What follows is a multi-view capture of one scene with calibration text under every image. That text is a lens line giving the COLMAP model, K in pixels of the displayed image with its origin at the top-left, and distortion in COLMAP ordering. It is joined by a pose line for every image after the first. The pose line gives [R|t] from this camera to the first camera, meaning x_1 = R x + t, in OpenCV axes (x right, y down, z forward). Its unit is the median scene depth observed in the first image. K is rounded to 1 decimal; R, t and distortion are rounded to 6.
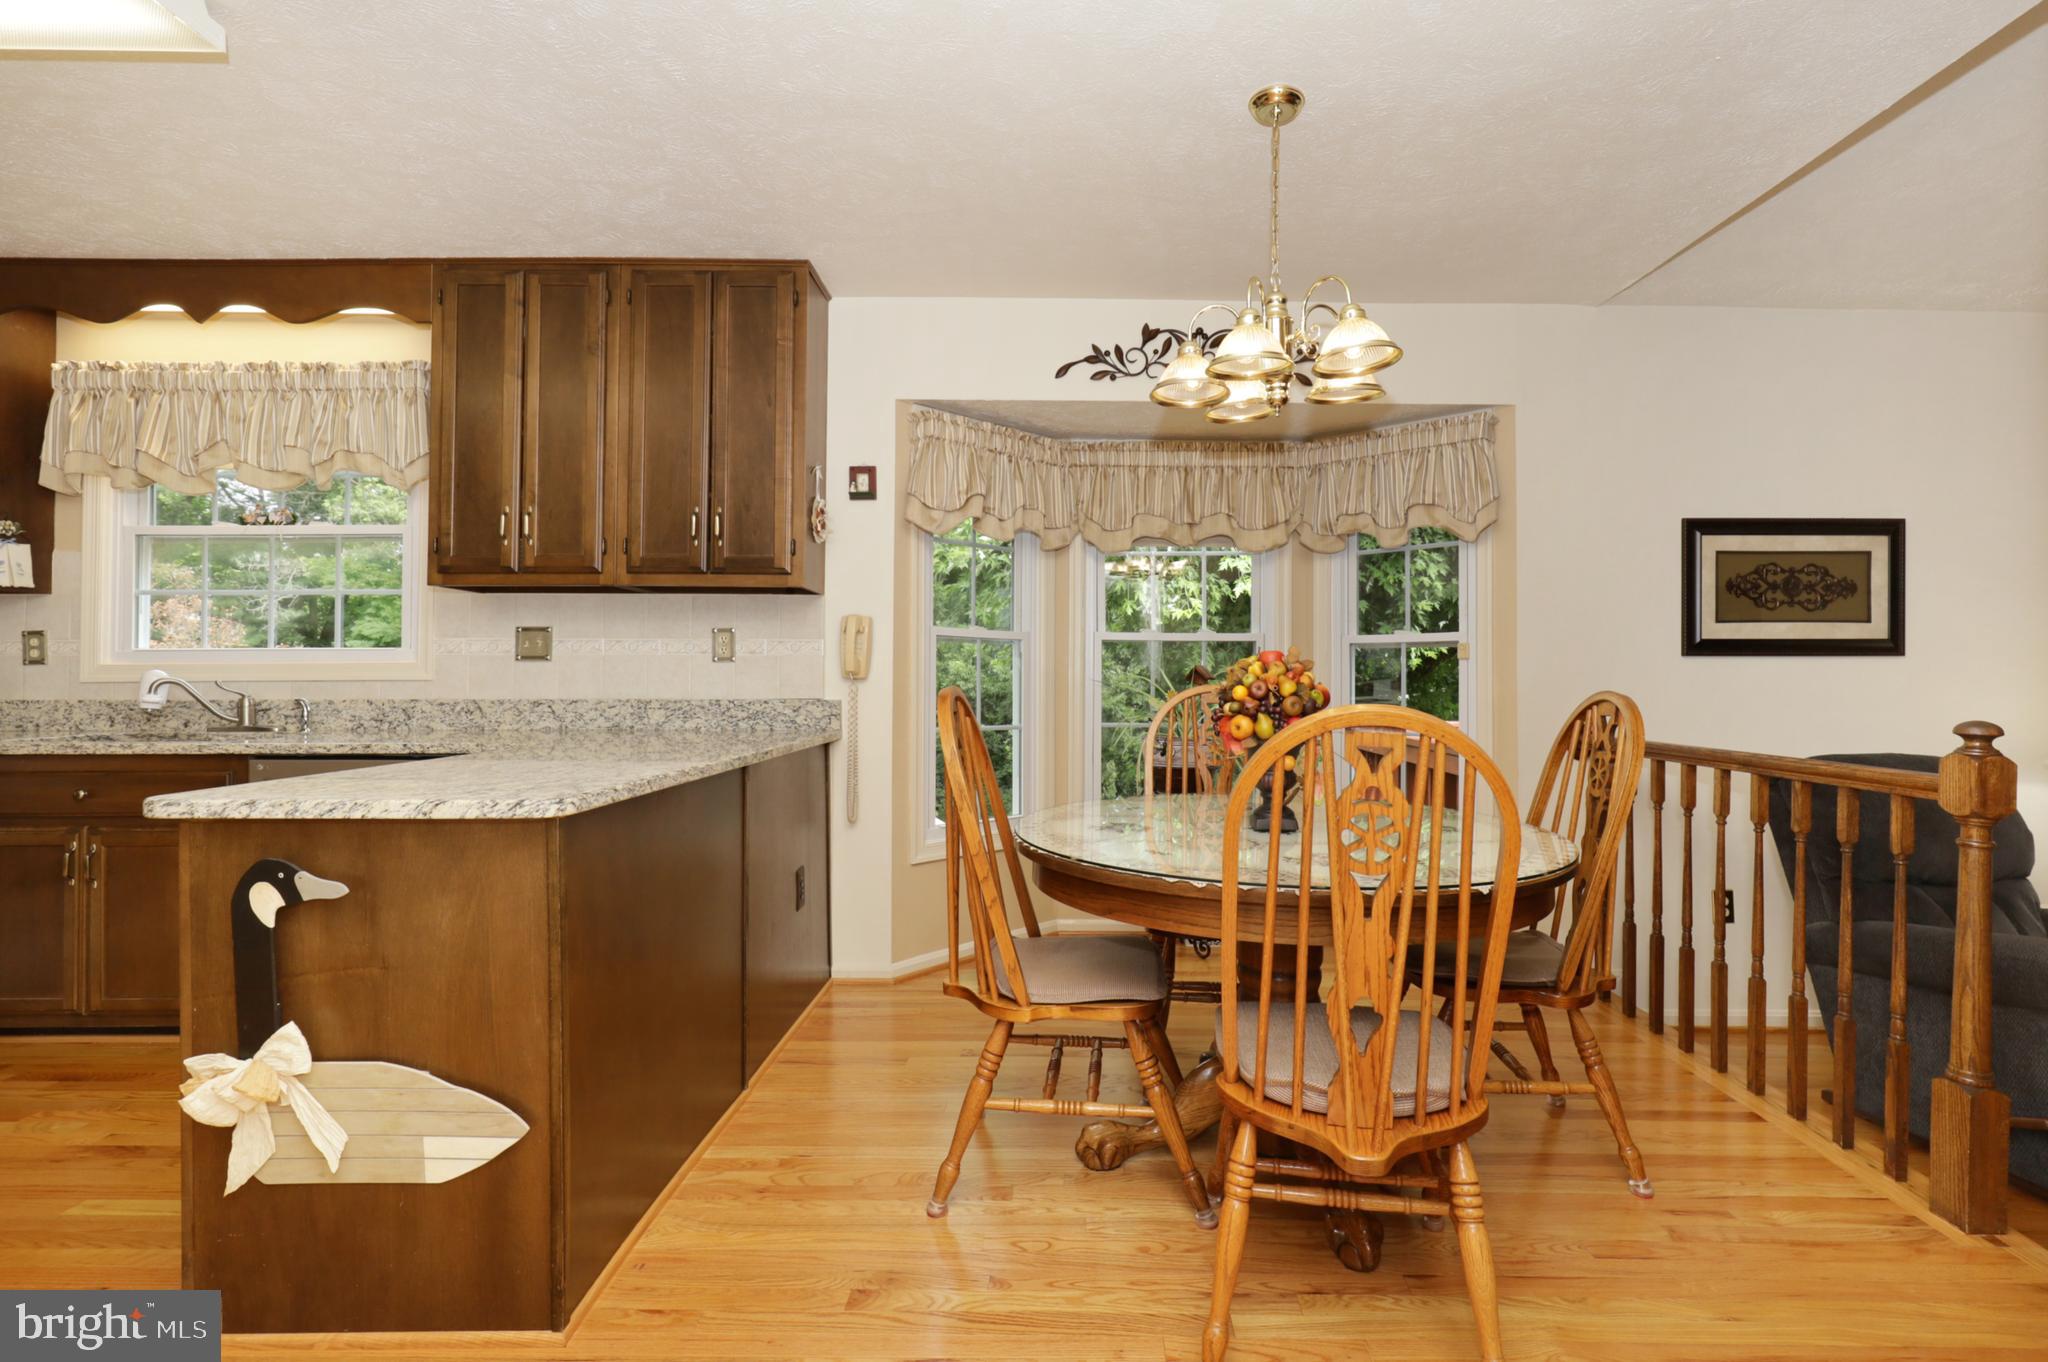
lens RADIAL K [[940.9, 0, 1055.8], [0, 940.9, 672.1], [0, 0, 1]] dist [-0.000744, -0.000202]
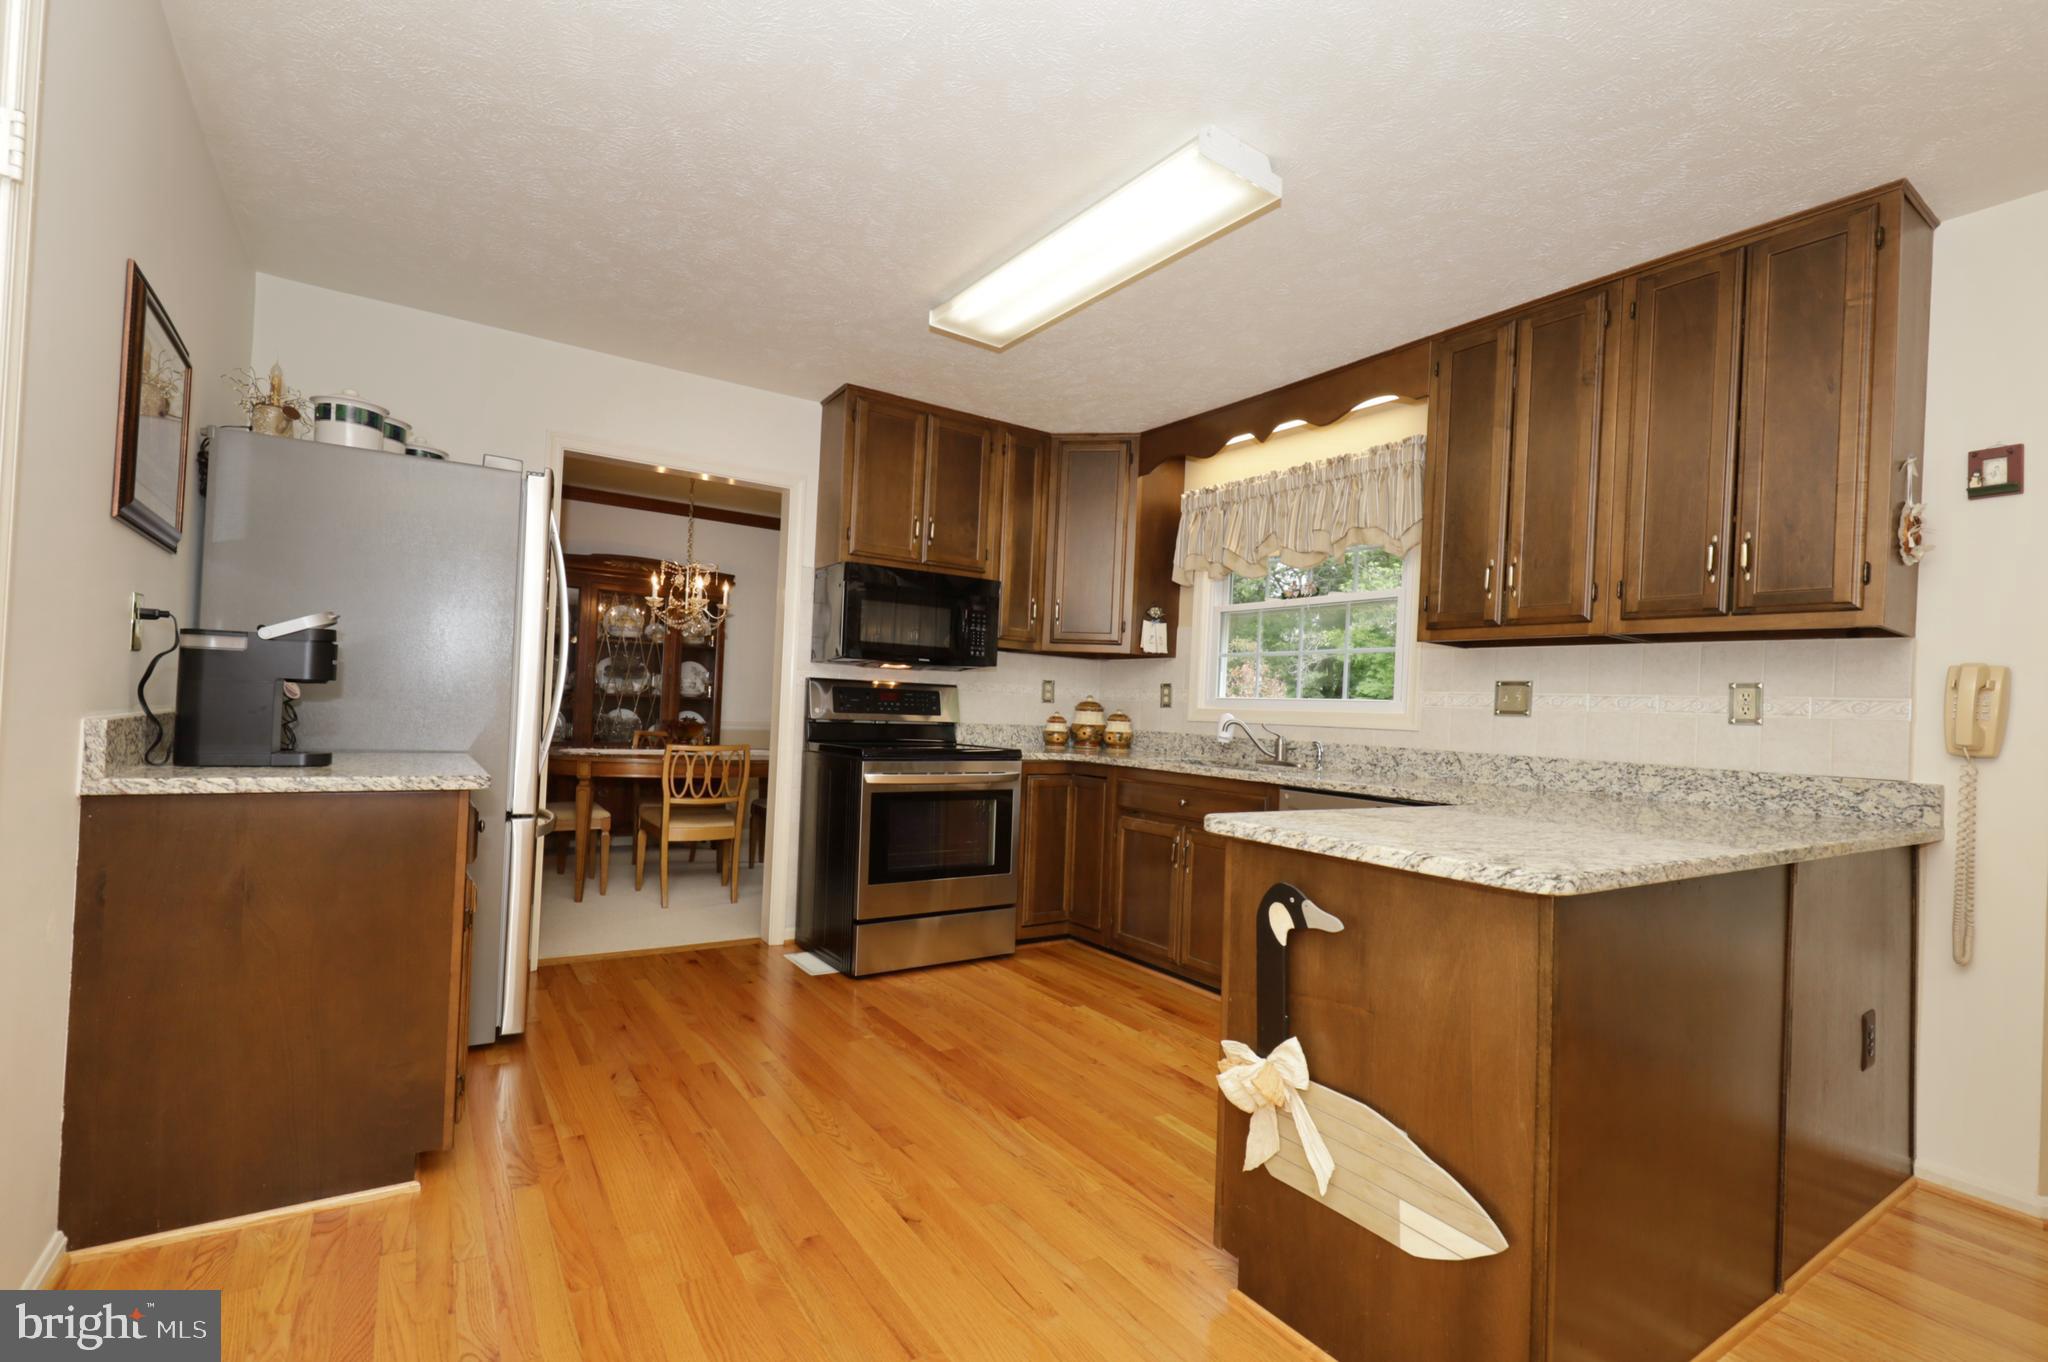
lens RADIAL K [[931.0, 0, 1024.0], [0, 931.0, 681.0], [0, 0, 1]] dist [0.000740, 0.000023]
pose [[0.553290, 0.000750, -0.832988, -0.035864], [-0.043974, 0.998632, -0.028309, 0.002105], [0.831827, 0.052293, 0.552566, 0.048871]]
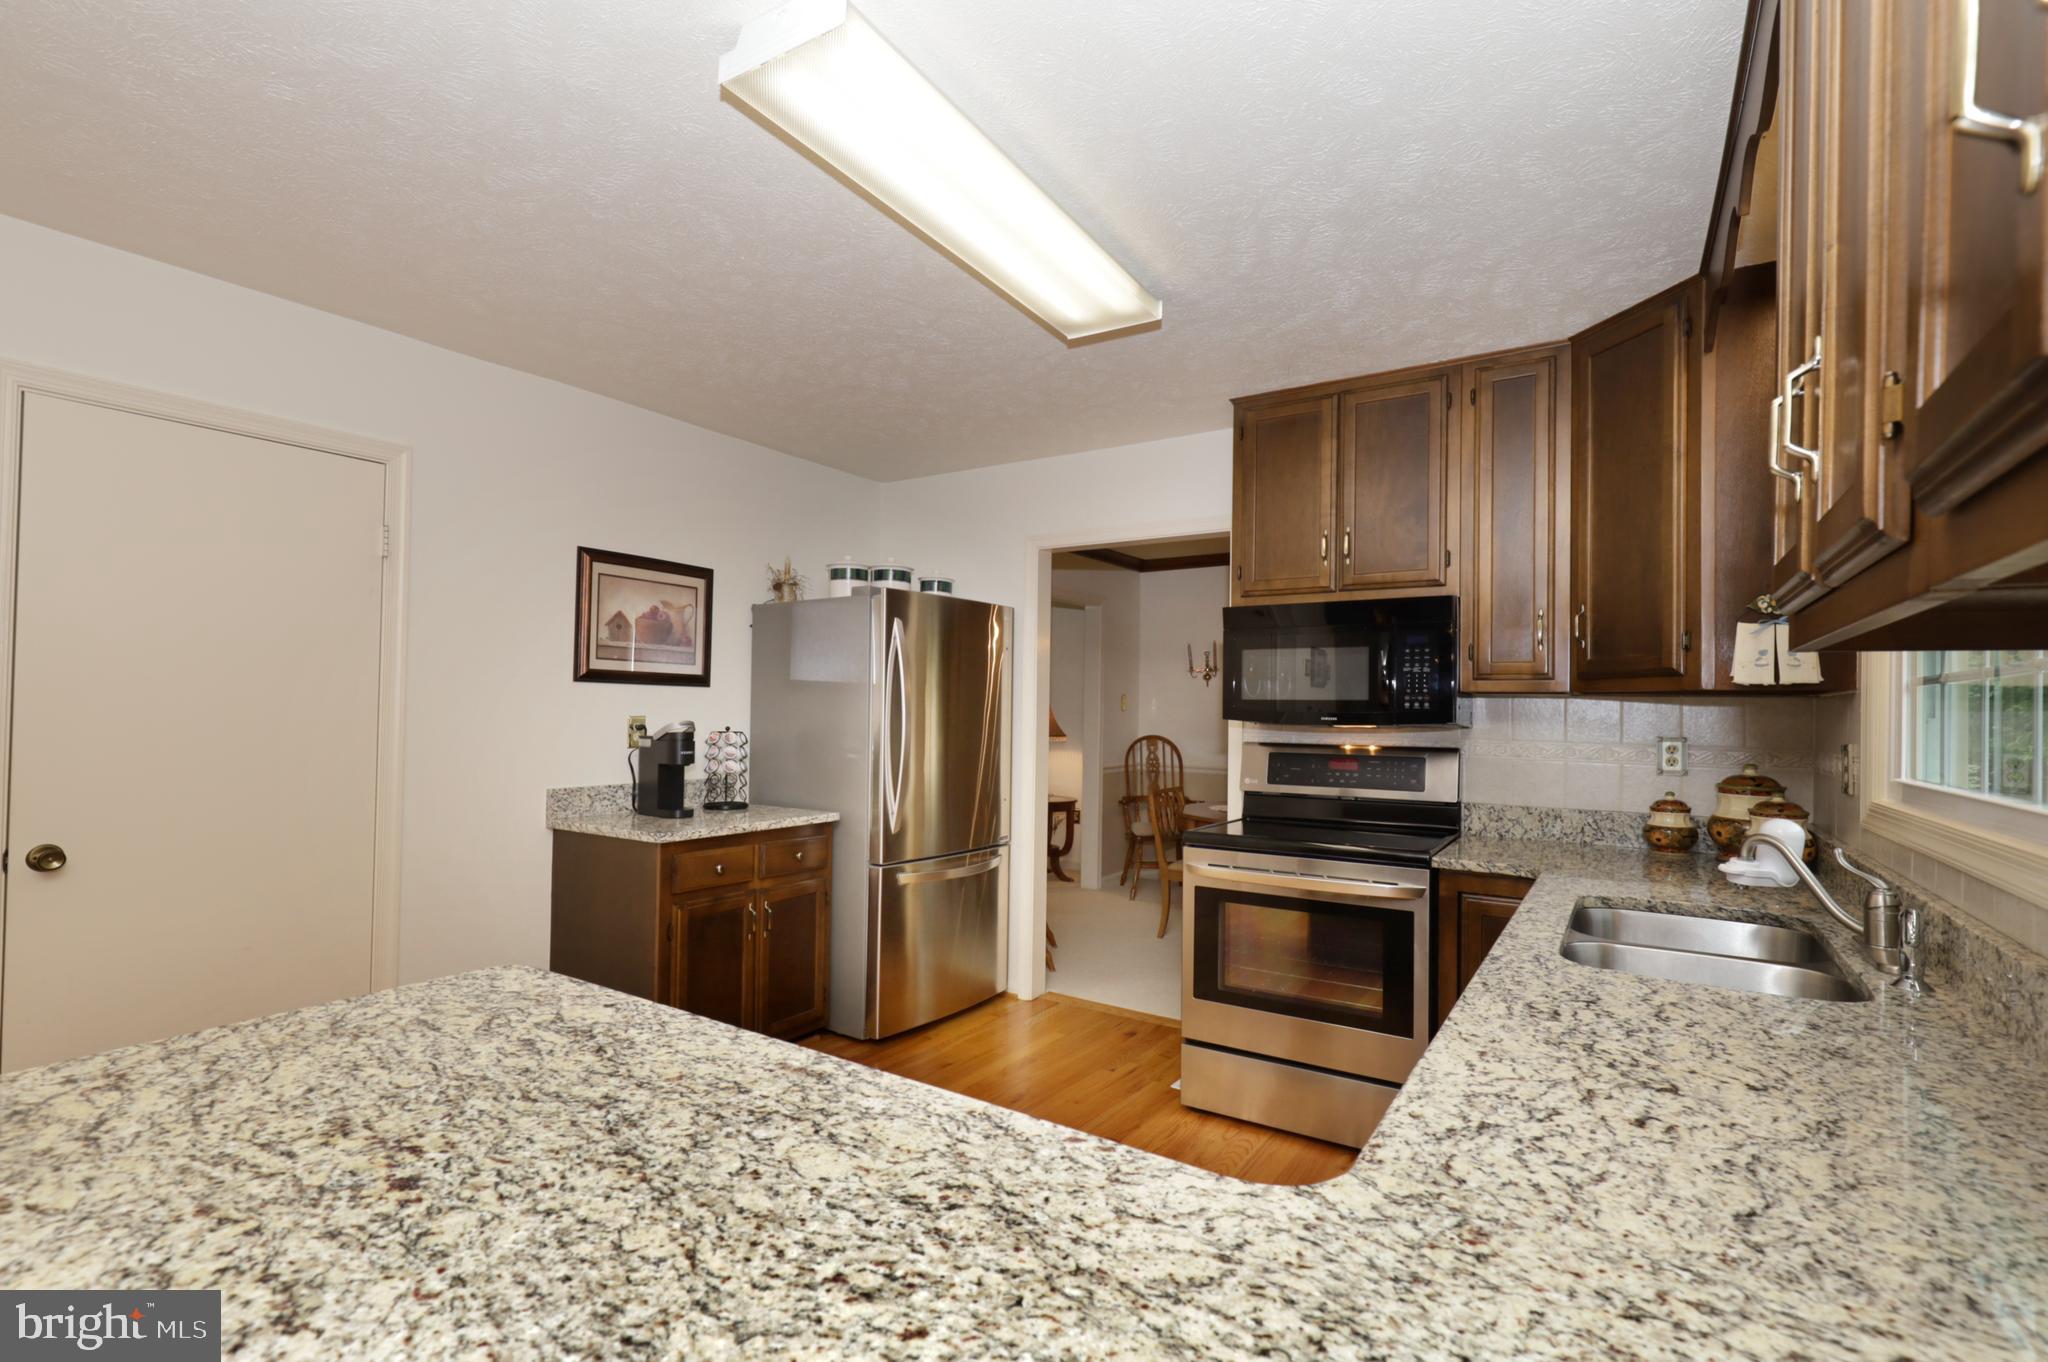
lens RADIAL K [[938.0, 0, 1086.5], [0, 938.0, 702.9], [0, 0, 1]] dist [-0.000541, 0.000001]
pose [[-0.551315, -0.014022, -0.834179, -0.366513], [-0.014469, 0.999869, -0.007244, -0.110681], [0.834172, 0.008076, -0.551446, 1.619621]]
